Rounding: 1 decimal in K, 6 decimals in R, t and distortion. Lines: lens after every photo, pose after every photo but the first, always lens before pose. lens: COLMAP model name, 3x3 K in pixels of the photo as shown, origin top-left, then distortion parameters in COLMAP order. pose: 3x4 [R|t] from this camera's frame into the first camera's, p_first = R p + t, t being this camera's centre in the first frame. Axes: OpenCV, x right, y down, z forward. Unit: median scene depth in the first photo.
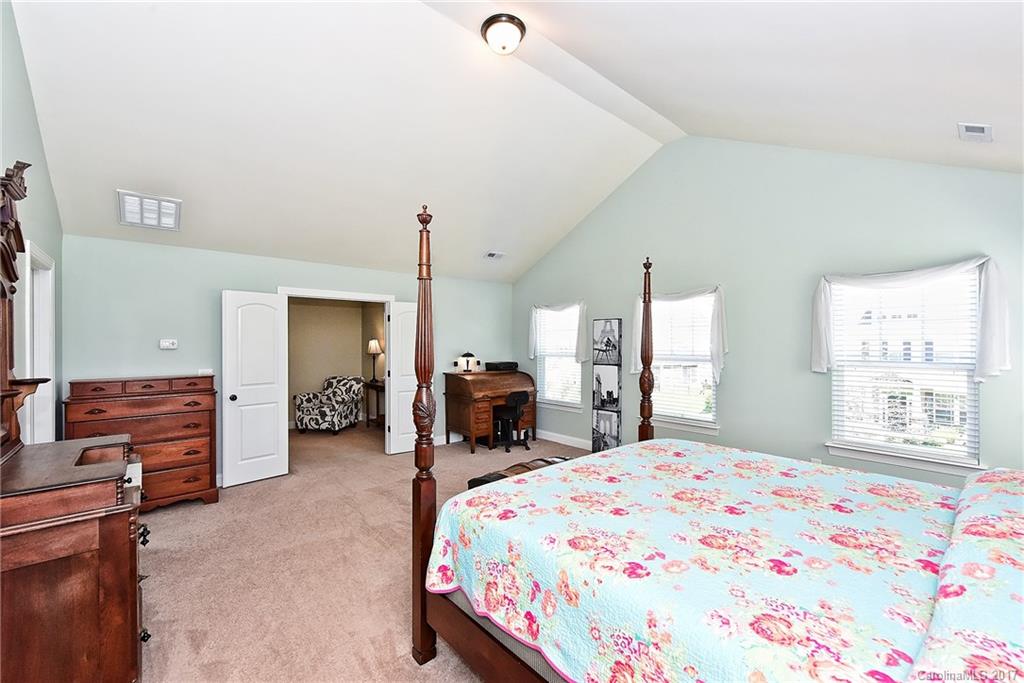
lens RADIAL K [[419.3, 0, 512.0], [0, 419.3, 341.5], [0, 0, 1]] dist [0.001923, 0.000096]
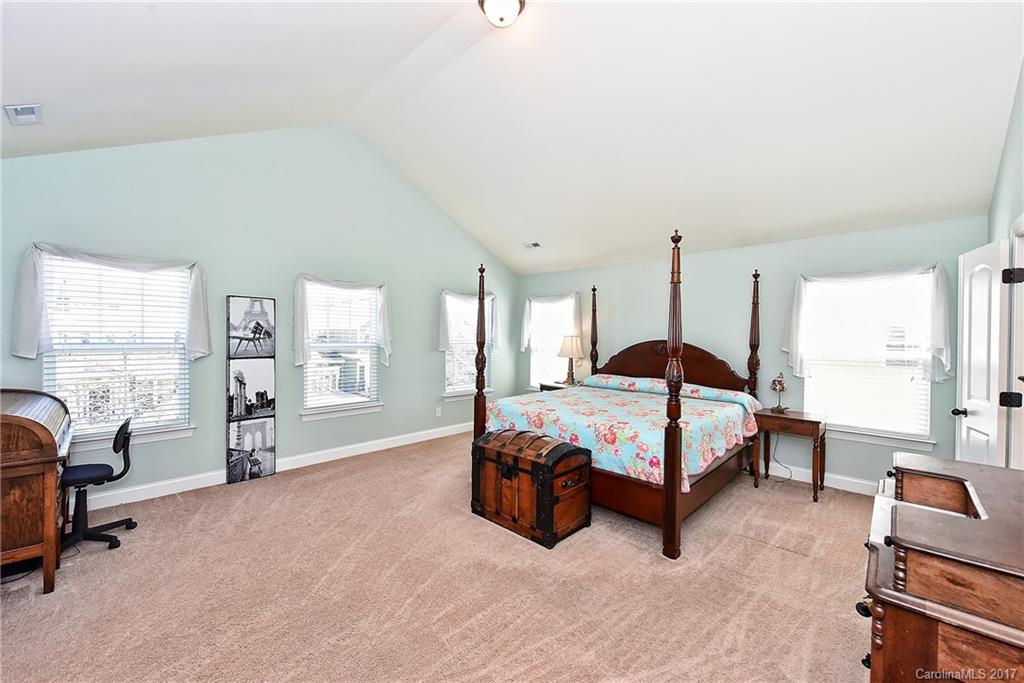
lens RADIAL K [[406.5, 0, 512.0], [0, 406.5, 341.5], [0, 0, 1]] dist [-0.000953, -0.000428]
pose [[-0.095324, -0.011562, 0.995379, -0.543471], [-0.012238, 0.999871, 0.010442, 0.012558], [-0.995371, -0.011187, -0.095453, 0.606901]]
